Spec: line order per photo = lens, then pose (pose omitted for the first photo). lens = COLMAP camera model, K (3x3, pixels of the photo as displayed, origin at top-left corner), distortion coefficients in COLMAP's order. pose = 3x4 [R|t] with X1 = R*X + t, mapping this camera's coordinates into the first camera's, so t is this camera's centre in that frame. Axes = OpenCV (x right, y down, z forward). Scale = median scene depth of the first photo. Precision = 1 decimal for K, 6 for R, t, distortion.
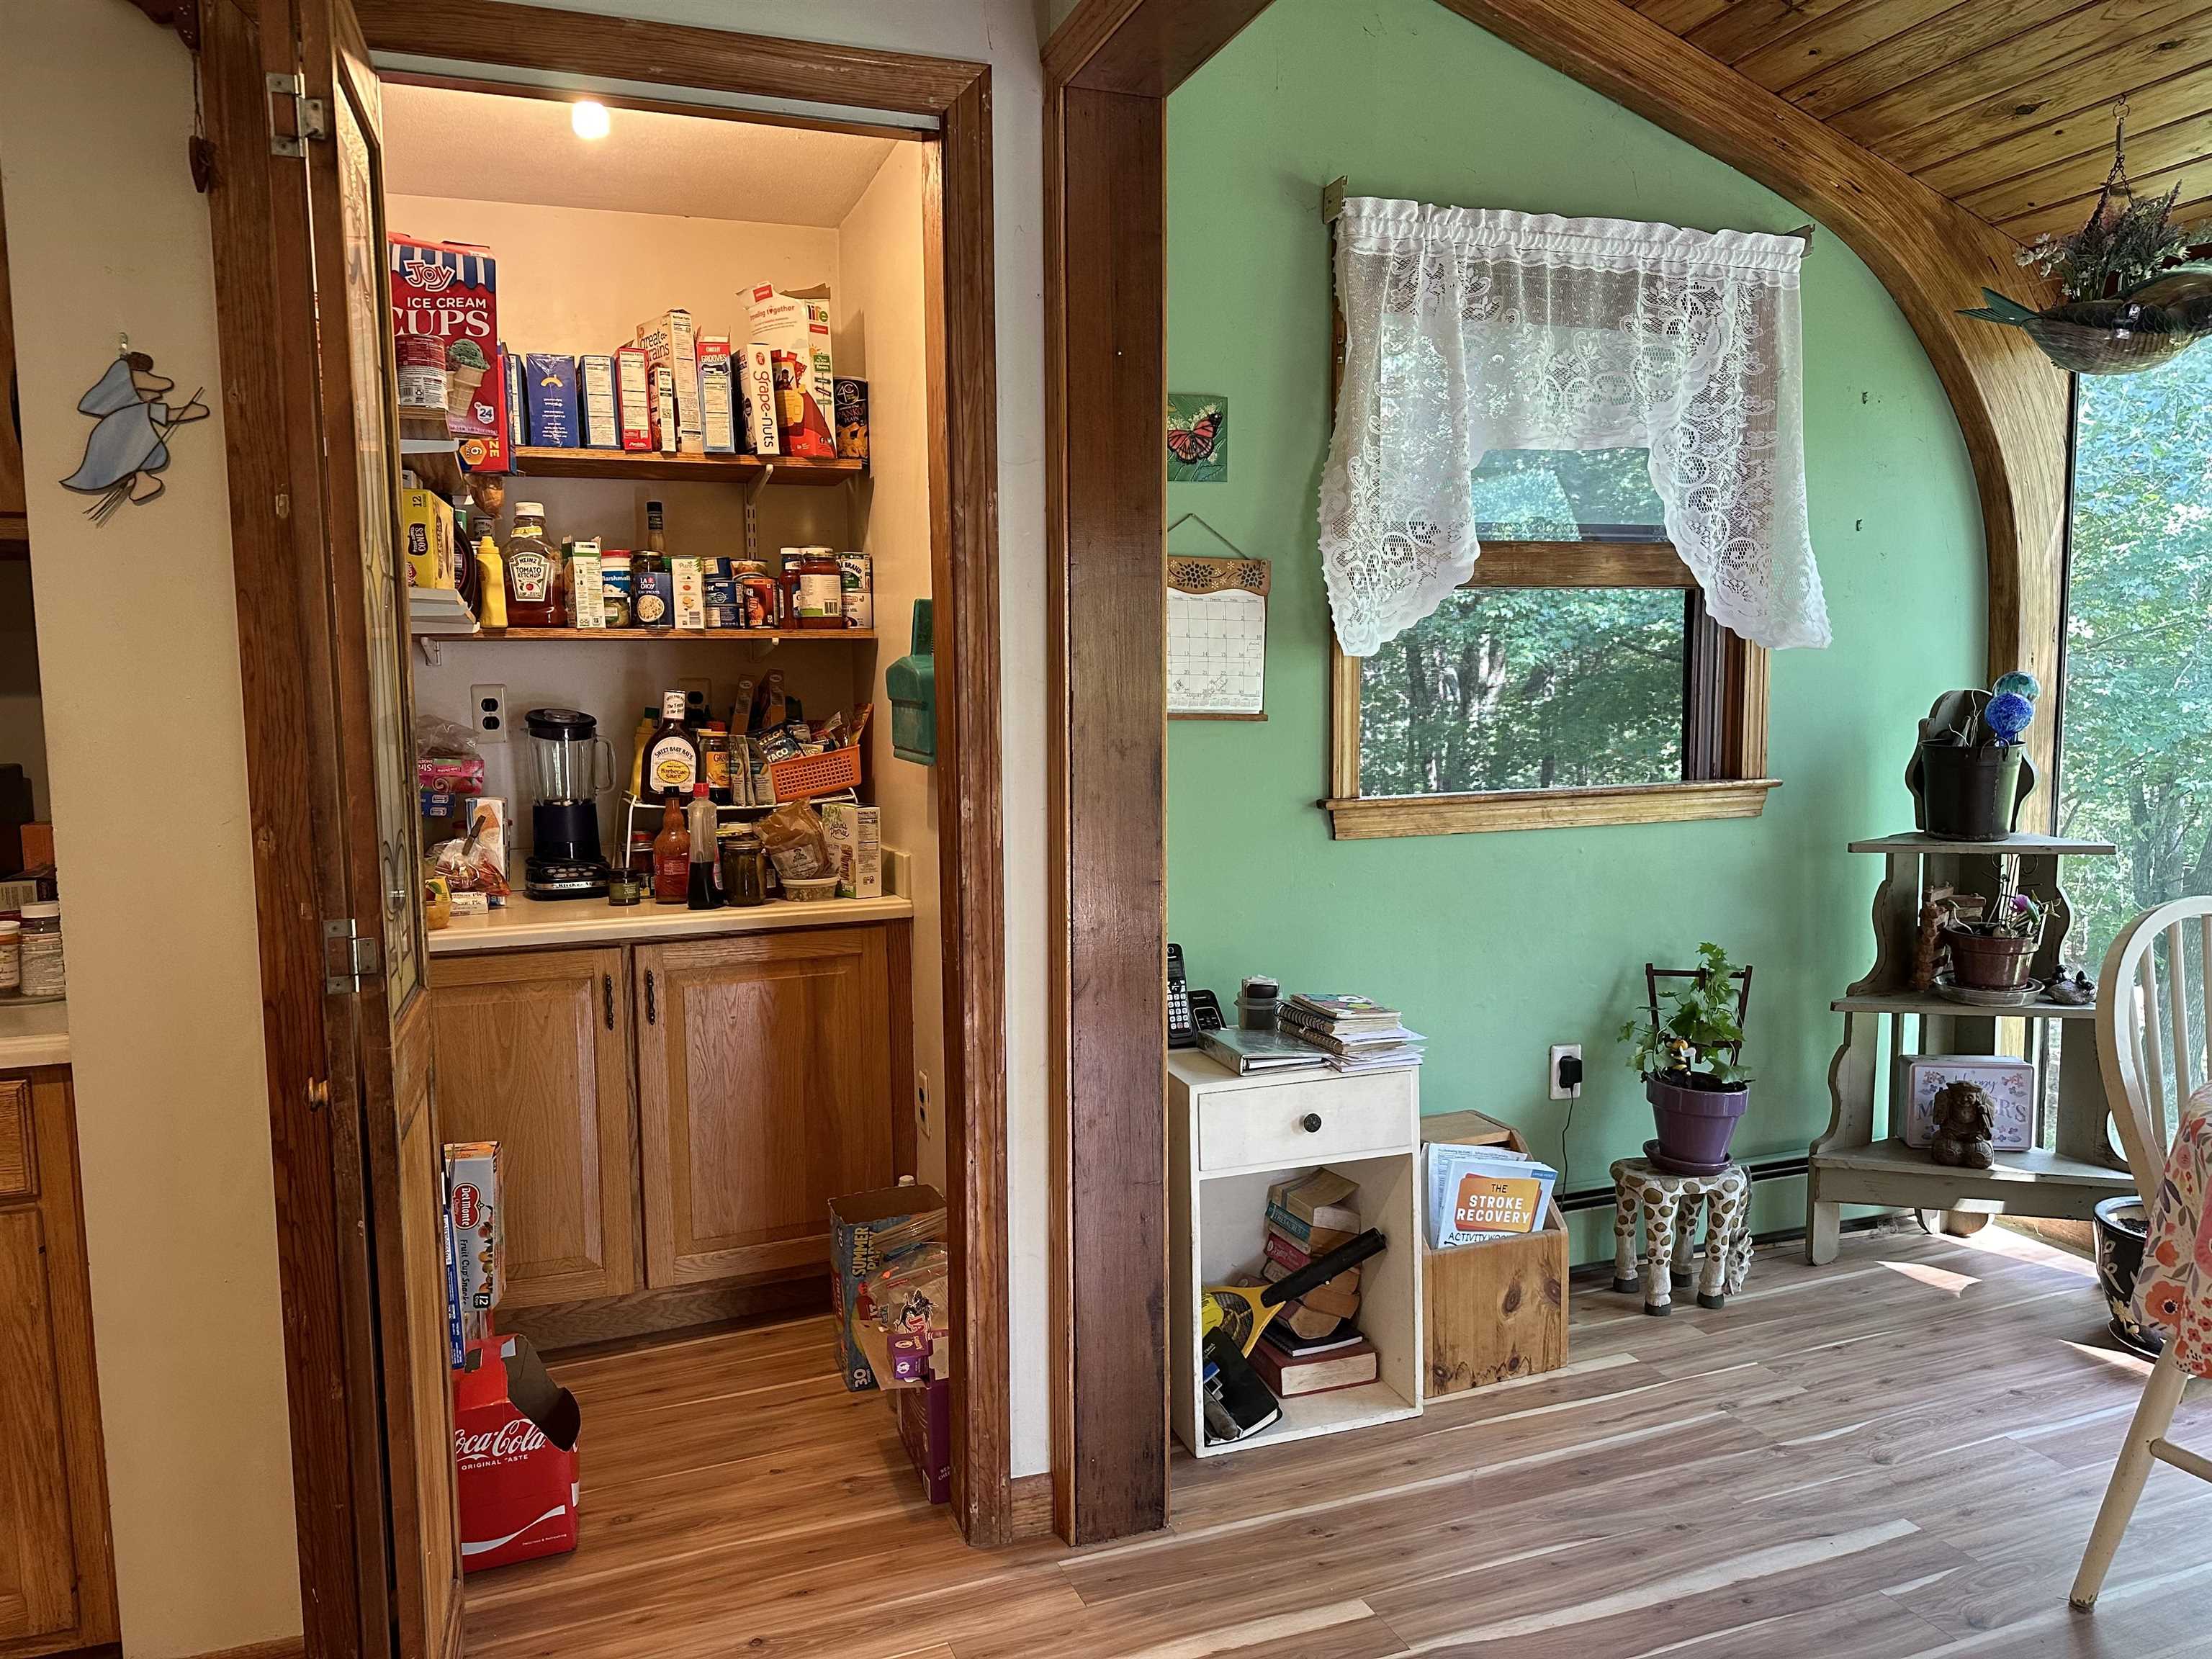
lens RADIAL K [[1518.0, 0, 1138.9], [0, 1518.0, 837.0], [0, 0, 1]] dist [0.082560, -0.106374]
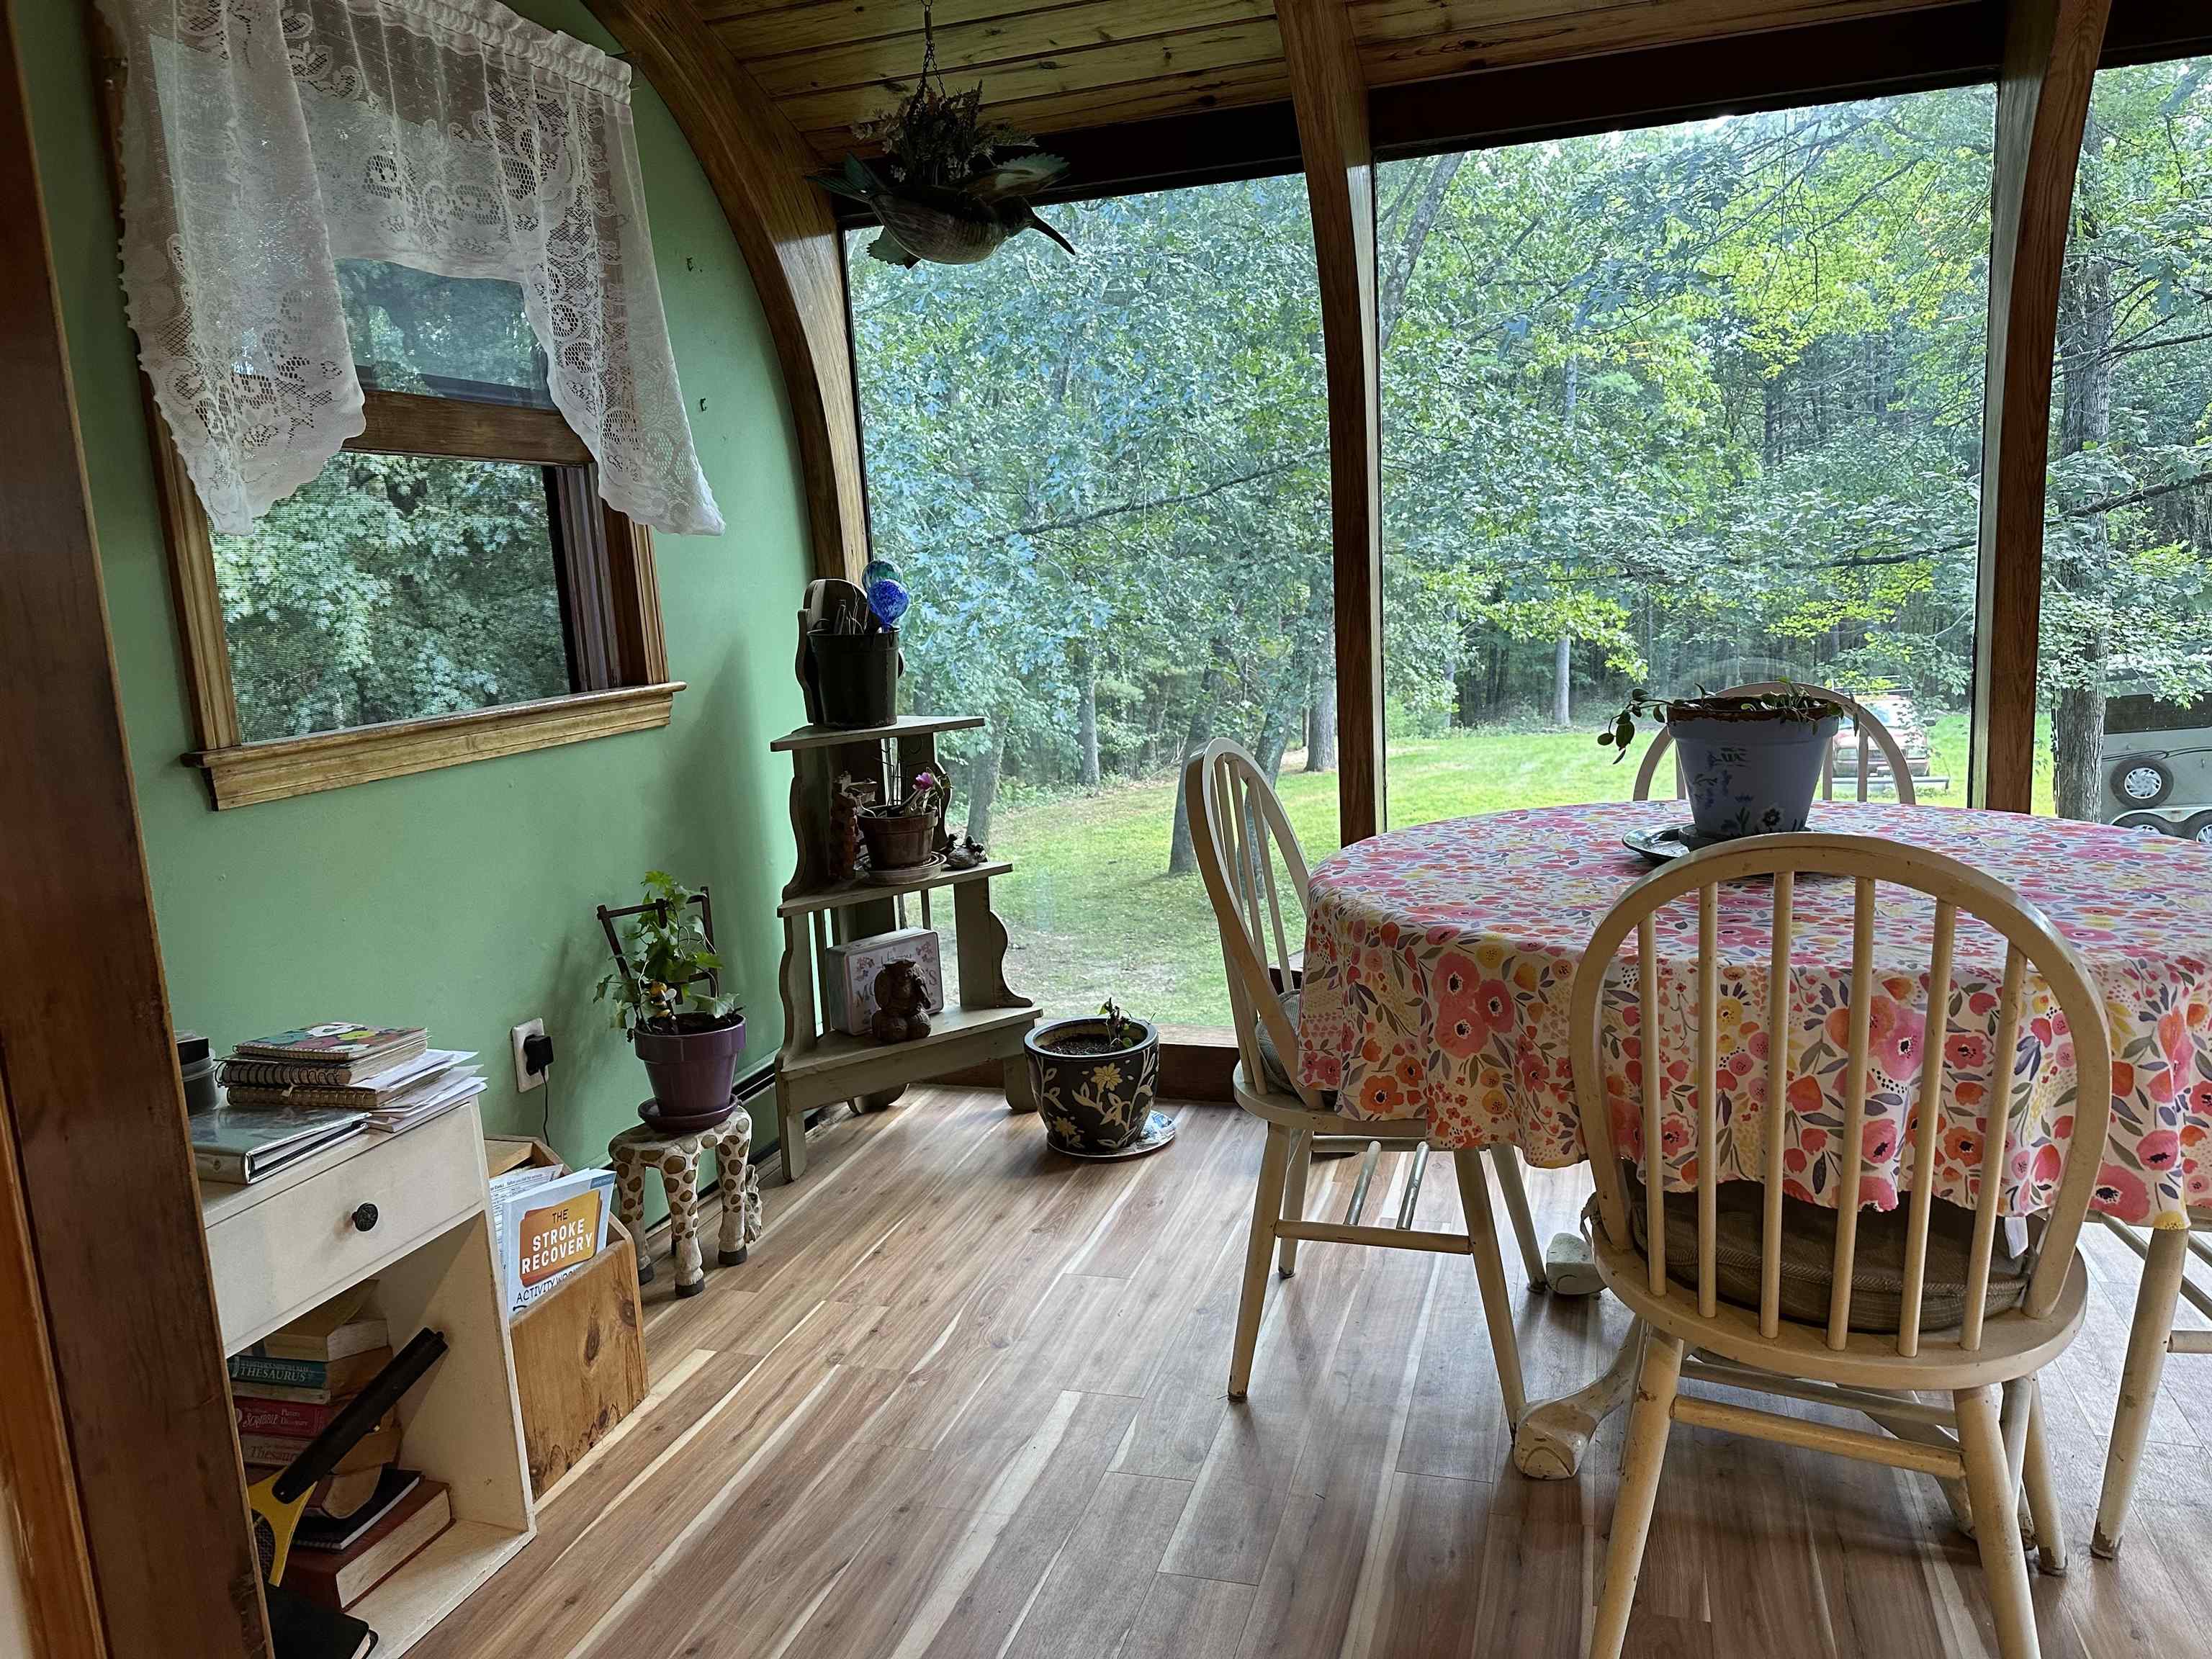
lens RADIAL K [[1518.0, 0, 1138.9], [0, 1518.0, 837.0], [0, 0, 1]] dist [0.082560, -0.106374]
pose [[0.631939, -0.155284, 0.759302, -0.130436], [0.122084, 0.987435, 0.100333, -0.005162], [-0.765342, 0.029294, 0.642957, 0.230722]]
